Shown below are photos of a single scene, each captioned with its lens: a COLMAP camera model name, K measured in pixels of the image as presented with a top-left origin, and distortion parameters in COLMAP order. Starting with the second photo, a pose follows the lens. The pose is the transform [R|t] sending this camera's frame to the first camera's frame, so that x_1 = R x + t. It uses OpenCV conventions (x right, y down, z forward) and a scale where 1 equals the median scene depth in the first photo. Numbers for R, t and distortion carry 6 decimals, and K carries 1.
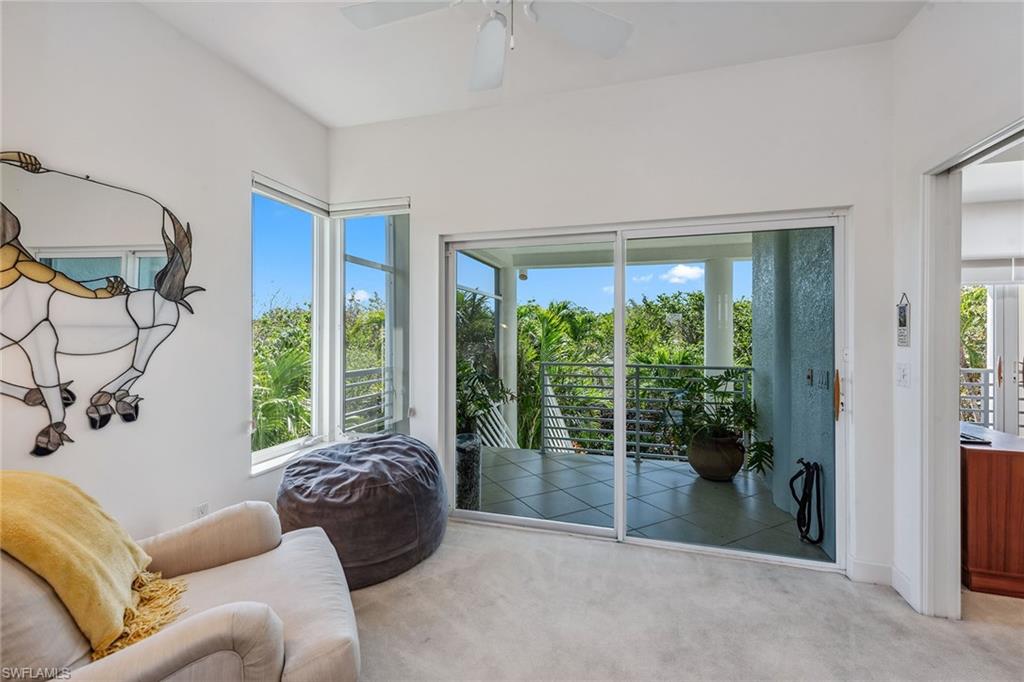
lens RADIAL K [[421.7, 0, 513.6], [0, 421.7, 337.2], [0, 0, 1]] dist [0.001549, -0.000601]
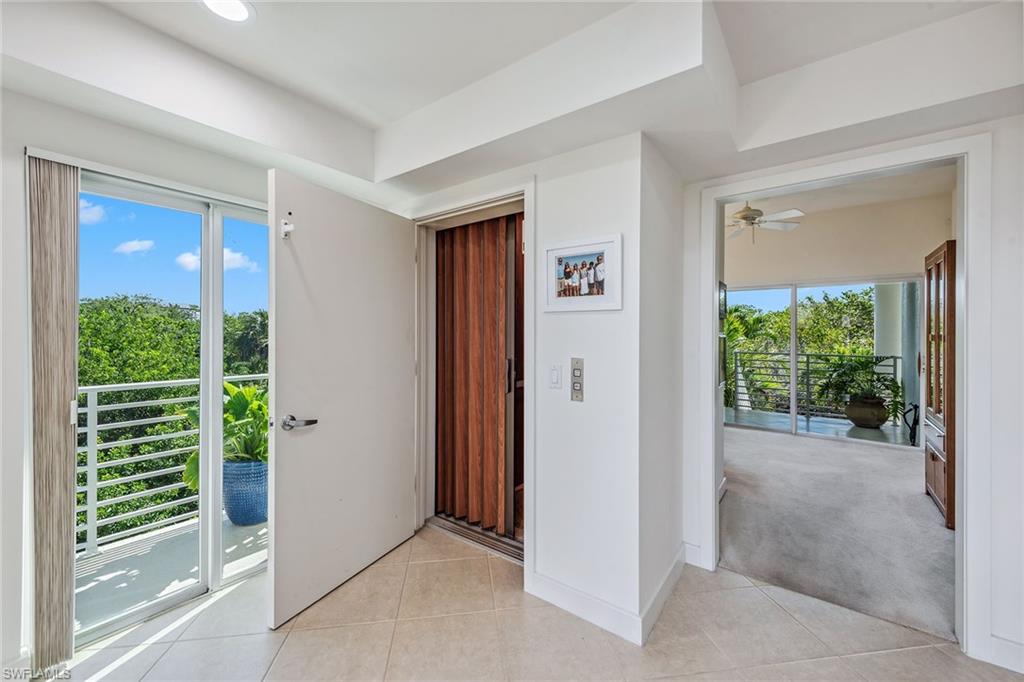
lens RADIAL K [[400.6, 0, 509.5], [0, 400.6, 339.0], [0, 0, 1]] dist [-0.000257, -0.000174]
pose [[0.931367, 0.000553, -0.364081, -0.053758], [0.001653, 0.999982, 0.005748, -0.000558], [0.364078, -0.005955, 0.931350, -0.215436]]
